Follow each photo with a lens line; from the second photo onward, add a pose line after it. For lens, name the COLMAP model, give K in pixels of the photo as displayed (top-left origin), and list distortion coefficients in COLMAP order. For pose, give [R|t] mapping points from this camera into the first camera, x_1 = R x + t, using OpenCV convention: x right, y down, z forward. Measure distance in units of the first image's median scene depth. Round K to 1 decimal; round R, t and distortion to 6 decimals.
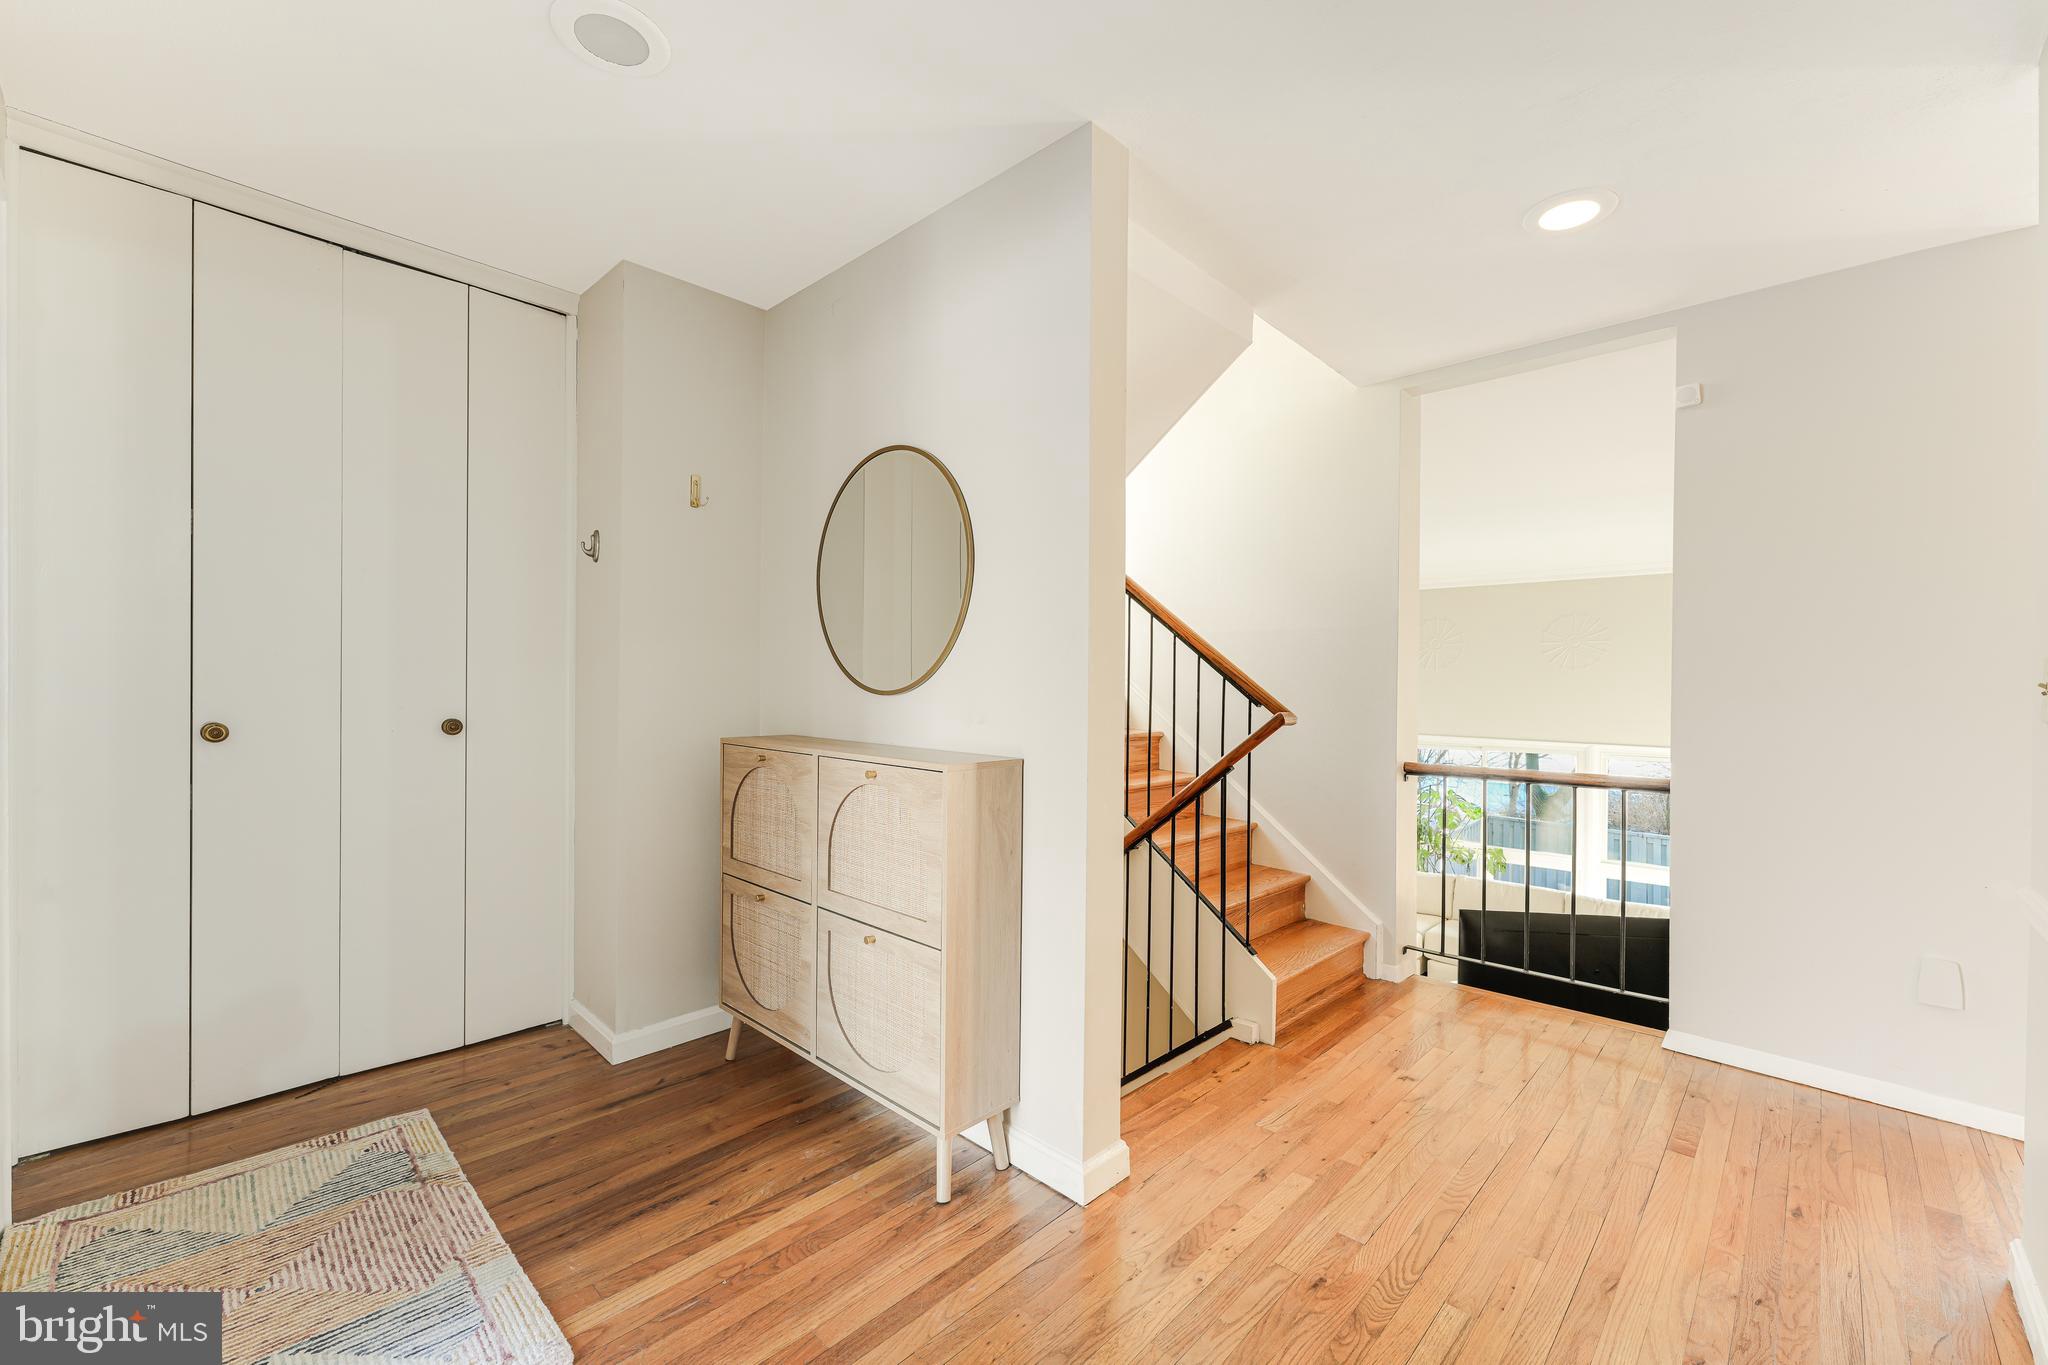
lens RADIAL K [[833.4, 0, 1037.6], [0, 833.4, 693.5], [0, 0, 1]] dist [-0.001905, -0.000088]
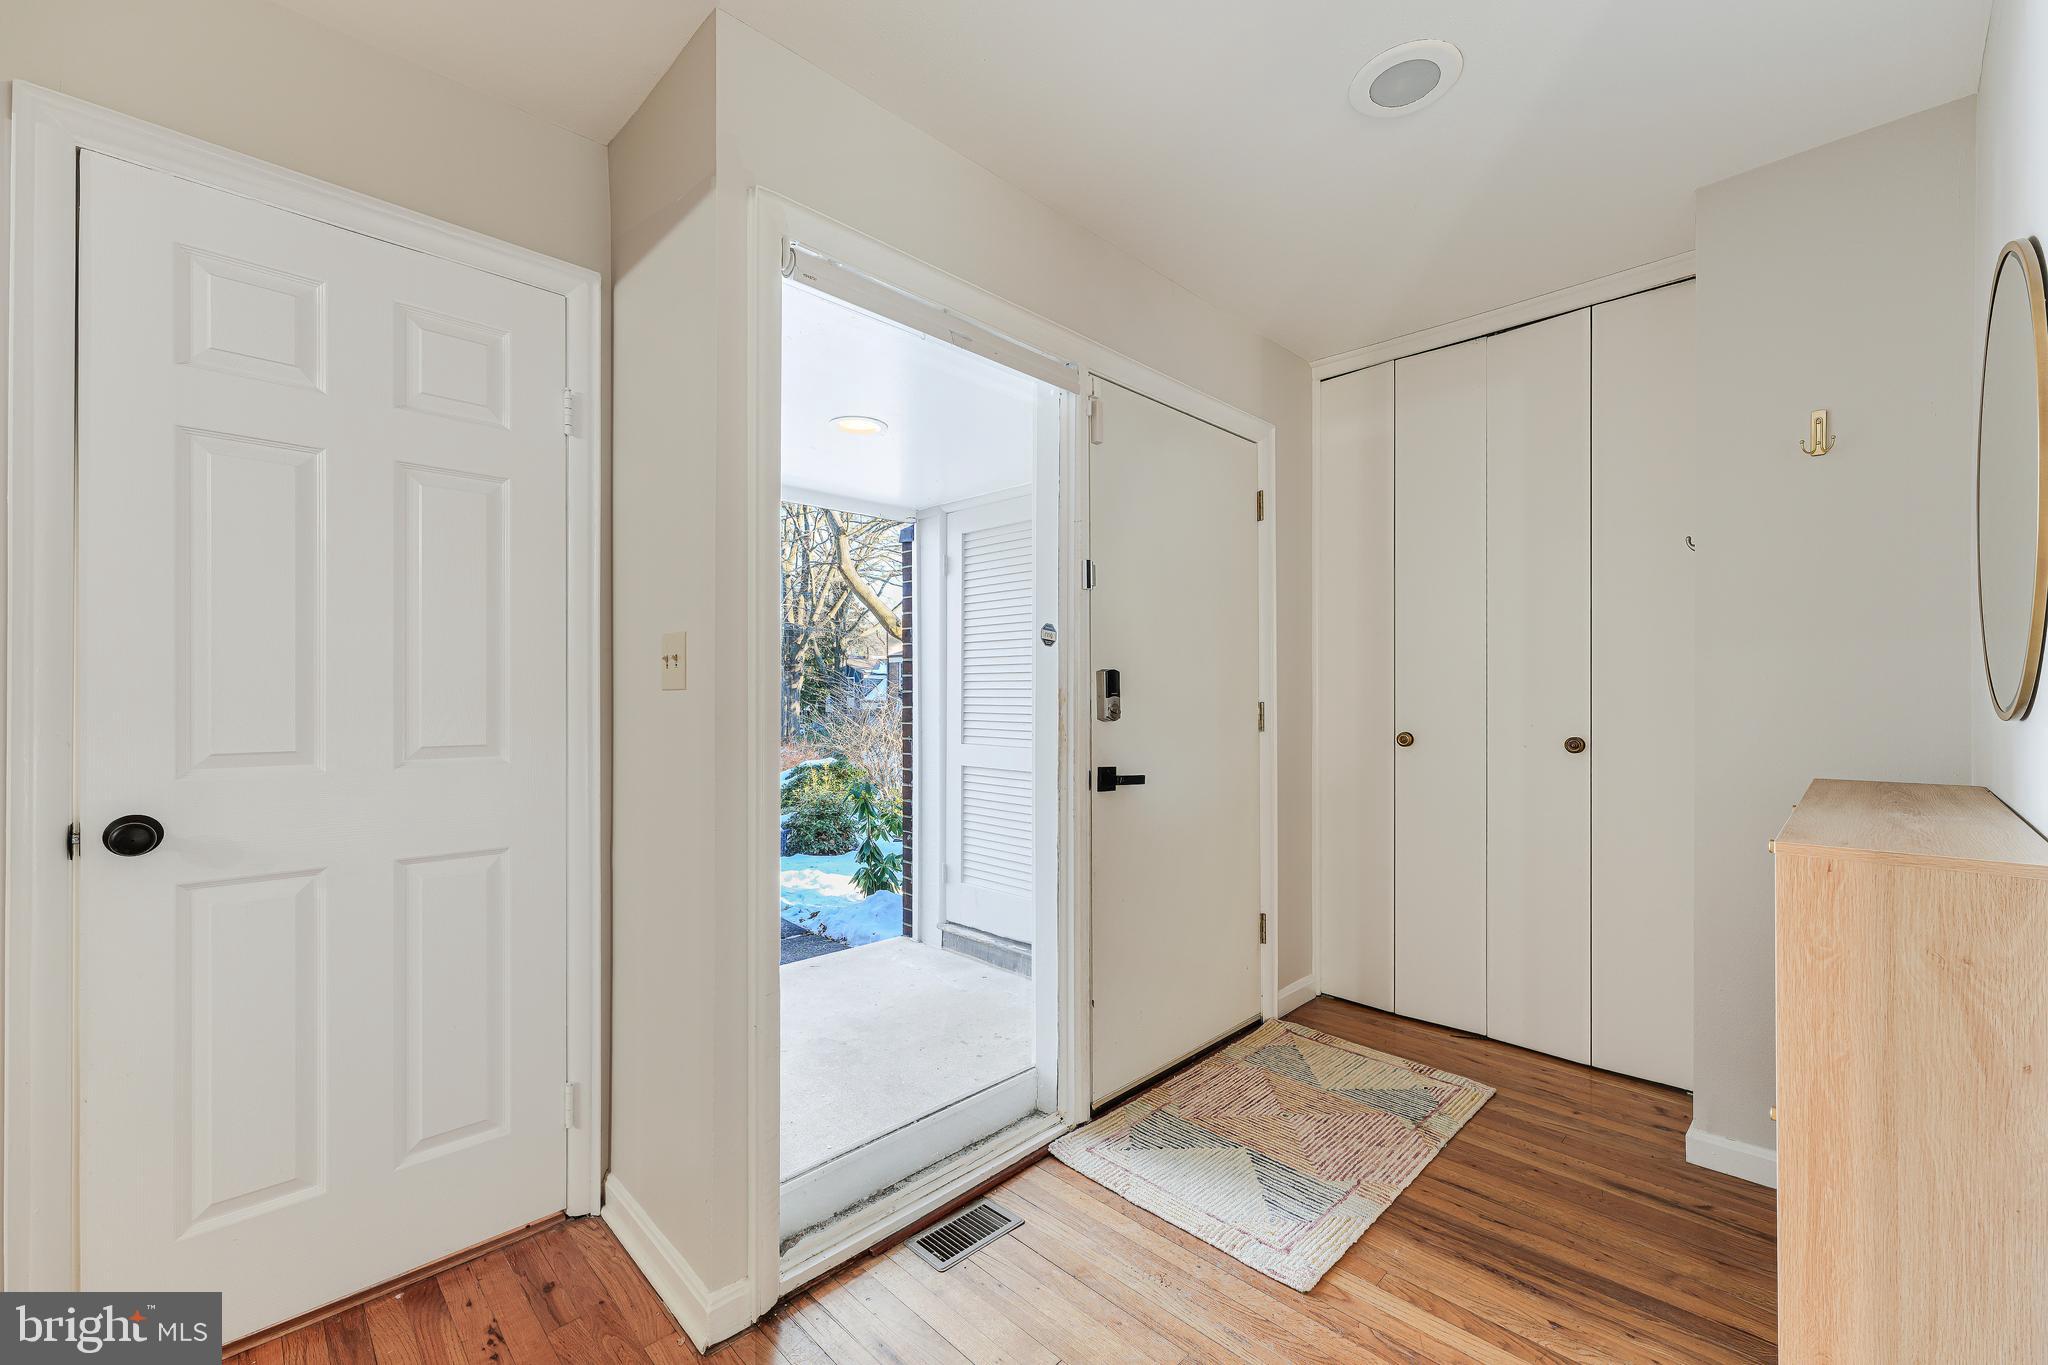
lens RADIAL K [[825.4, 0, 1022.1], [0, 825.4, 699.1], [0, 0, 1]] dist [-0.000393, -0.000037]
pose [[-0.039082, -0.009334, -0.999192, 0.433182], [-0.009281, 0.999917, -0.008978, -0.001393], [0.999193, 0.008923, -0.039166, 0.463751]]
